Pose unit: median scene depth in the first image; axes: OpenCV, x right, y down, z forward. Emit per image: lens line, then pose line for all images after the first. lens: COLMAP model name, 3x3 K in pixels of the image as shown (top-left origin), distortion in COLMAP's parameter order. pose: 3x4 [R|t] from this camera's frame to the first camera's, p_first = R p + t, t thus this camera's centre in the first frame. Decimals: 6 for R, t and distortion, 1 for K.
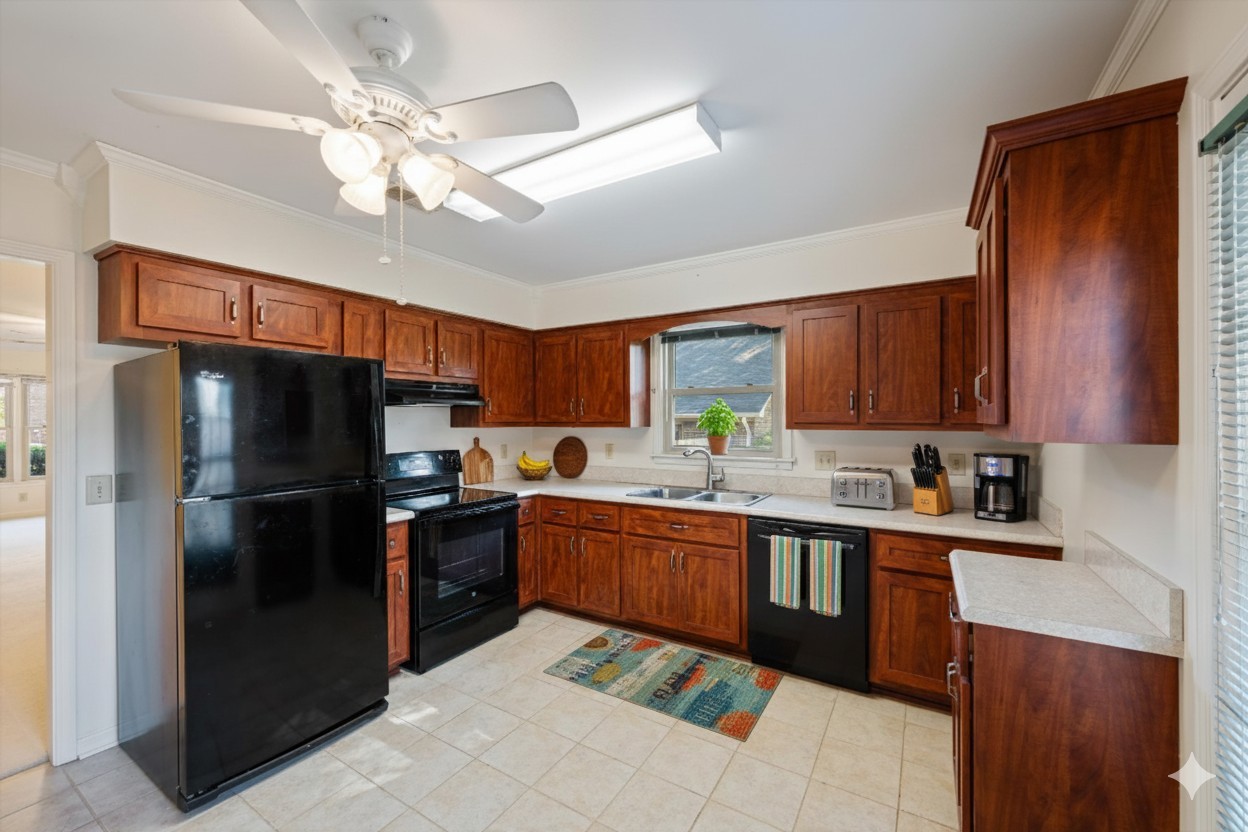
lens RADIAL K [[487.8, 0, 625.2], [0, 487.8, 417.0], [0, 0, 1]] dist [-0.002696, 0.000055]
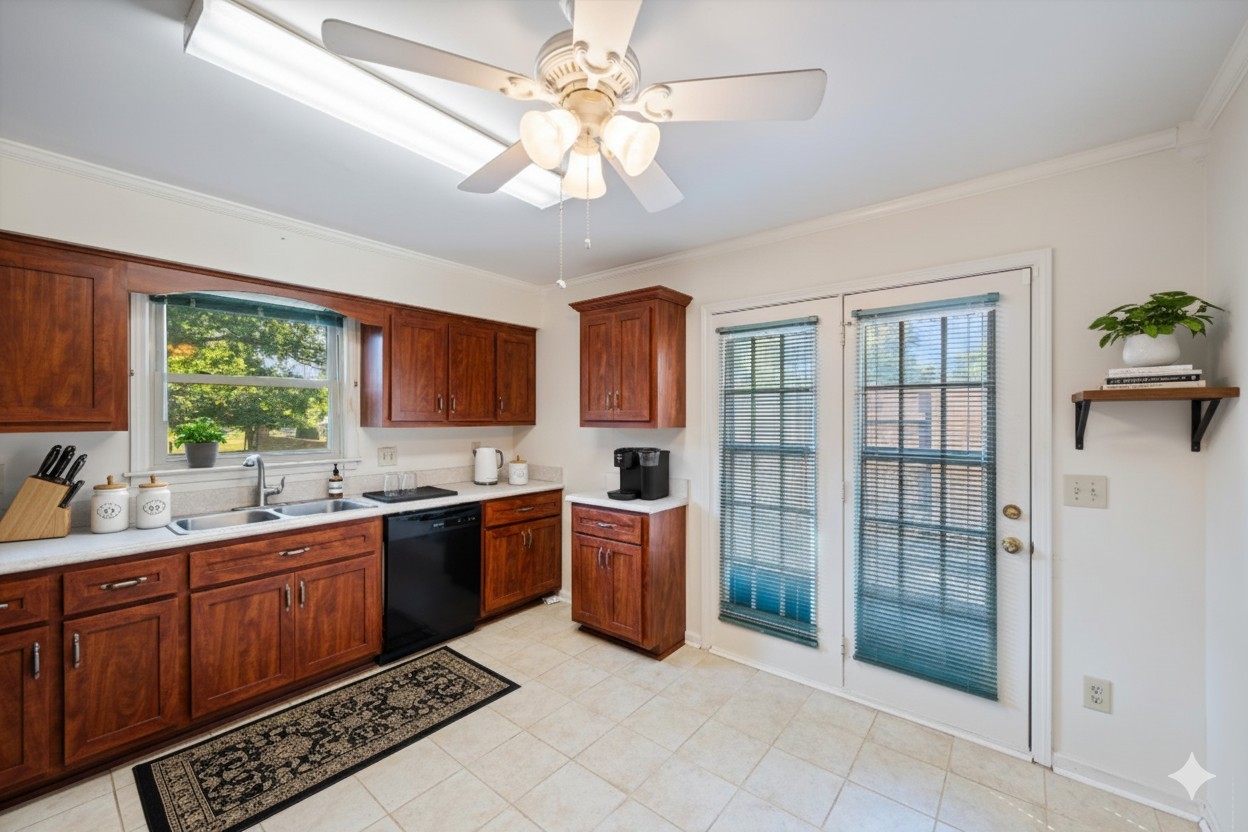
lens RADIAL K [[487.8, 0, 625.2], [0, 487.8, 417.0], [0, 0, 1]] dist [-0.002696, 0.000055]
pose [[0.137467, -0.000218, 0.990506, -0.638406], [-0.006442, 0.999979, 0.001114, -0.002064], [-0.990485, -0.006534, 0.137463, 0.370532]]
